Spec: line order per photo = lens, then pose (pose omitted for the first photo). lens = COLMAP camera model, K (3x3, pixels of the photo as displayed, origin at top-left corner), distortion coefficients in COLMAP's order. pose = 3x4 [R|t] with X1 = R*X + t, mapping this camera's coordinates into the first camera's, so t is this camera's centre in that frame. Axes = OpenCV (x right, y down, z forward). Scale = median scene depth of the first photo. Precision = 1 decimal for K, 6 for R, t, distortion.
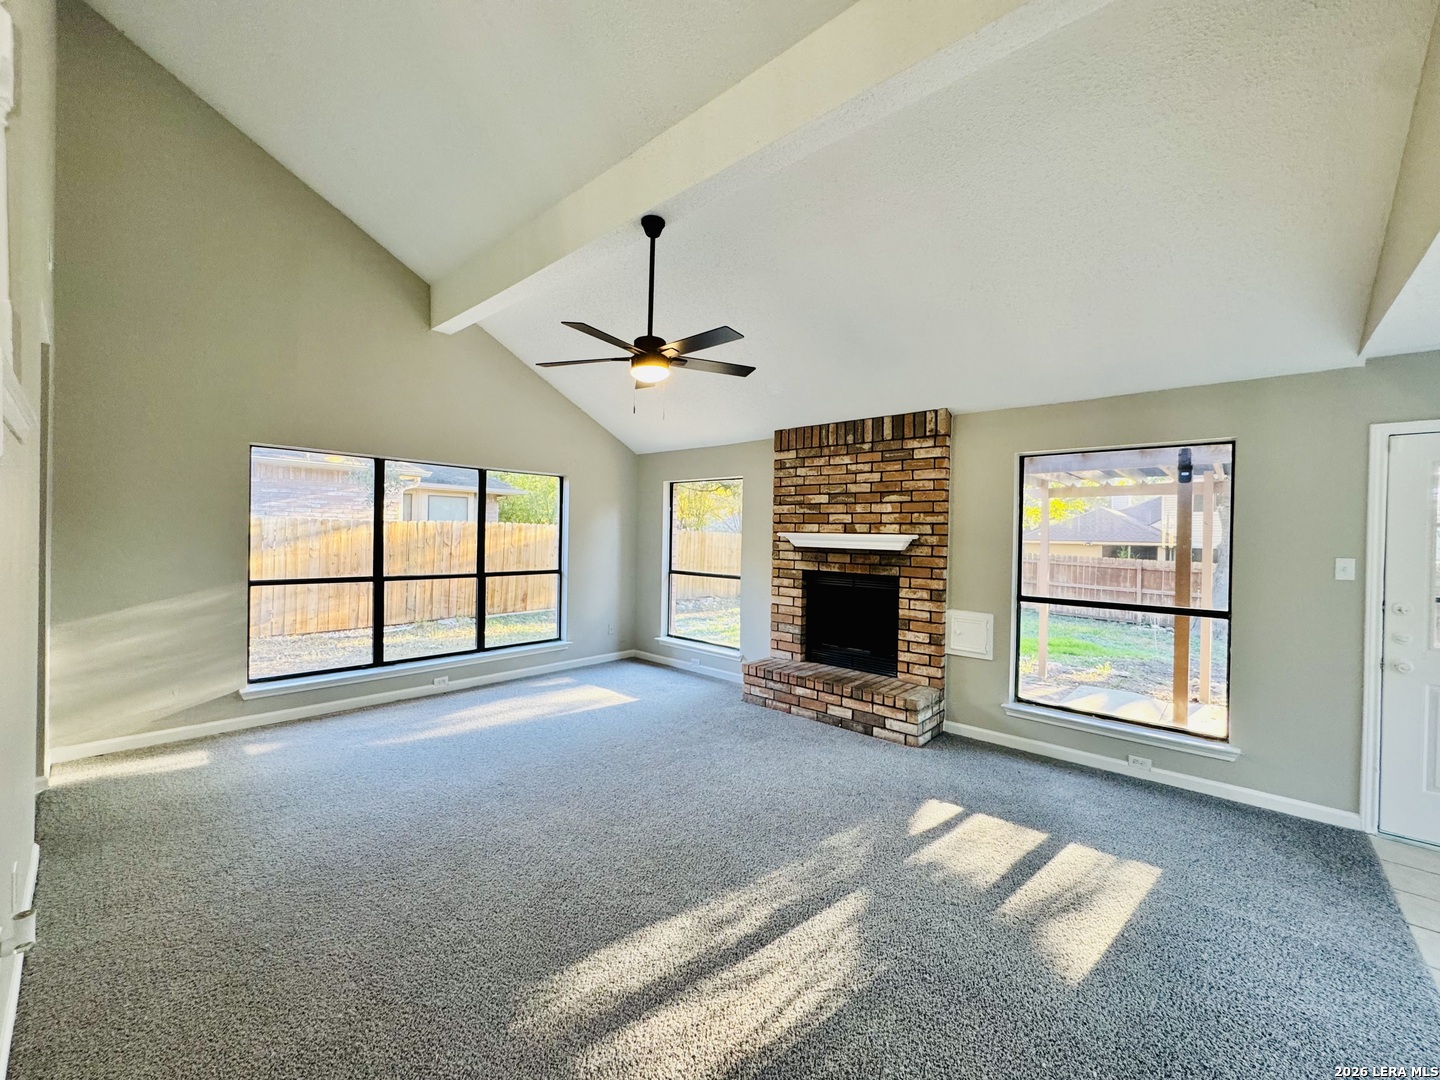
lens RADIAL K [[577.2, 0, 720.0], [0, 577.2, 540.0], [0, 0, 1]] dist [-0.003168, -0.000003]
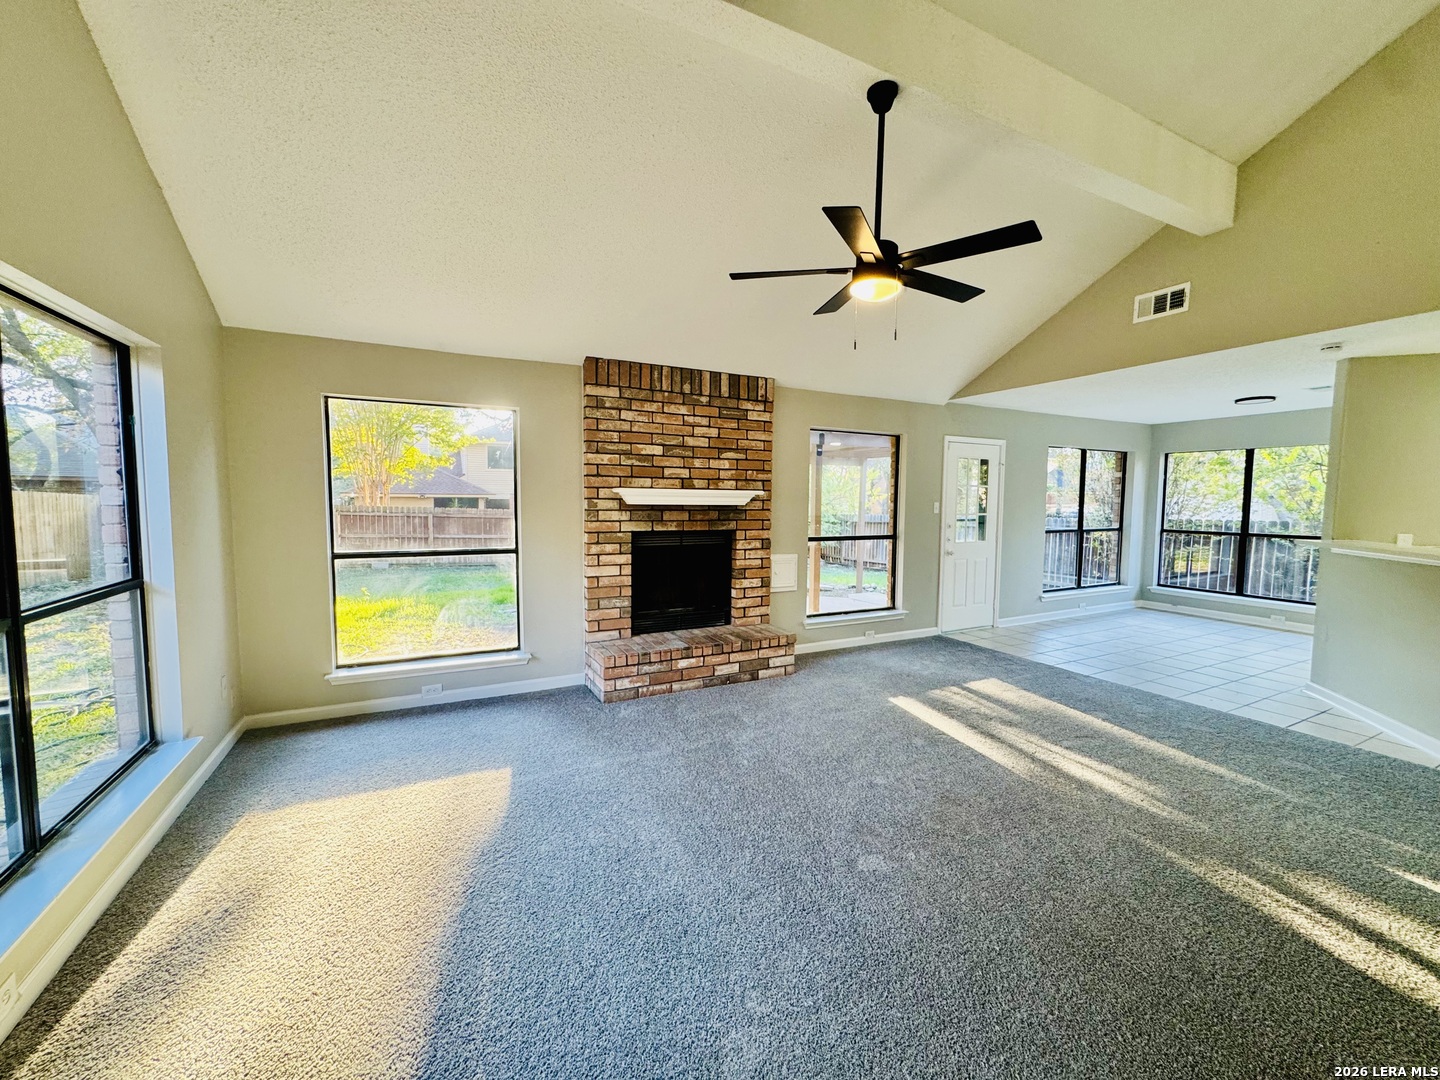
lens RADIAL K [[577.2, 0, 720.0], [0, 577.2, 540.0], [0, 0, 1]] dist [-0.003168, -0.000003]
pose [[0.362667, -0.083467, 0.928173, -0.672332], [0.006482, 0.996183, 0.087050, -0.010699], [-0.931896, -0.025554, 0.361824, 0.627756]]
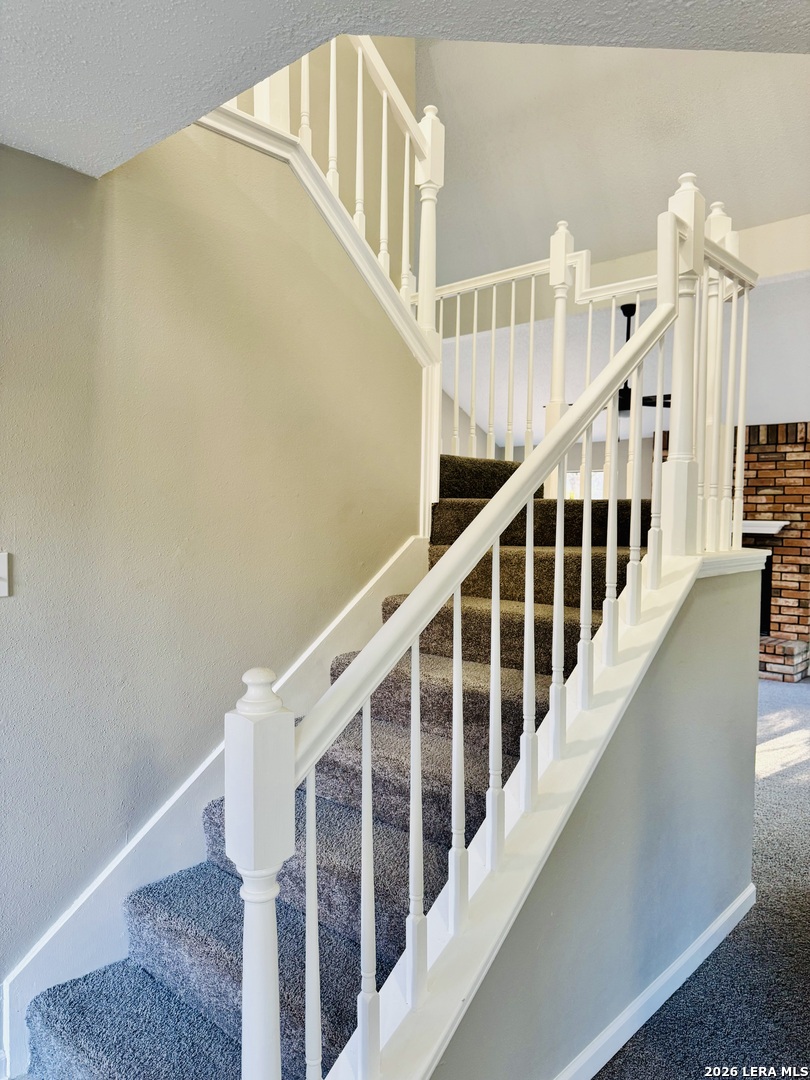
lens RADIAL K [[768.9, 0, 405.0], [0, 768.9, 540.0], [0, 0, 1]] dist [-0.003176, -0.001206]
pose [[0.999918, -0.001912, -0.012650, -0.452369], [0.002235, 0.999671, 0.025548, -0.011964], [0.012597, -0.025574, 0.999594, -0.655691]]
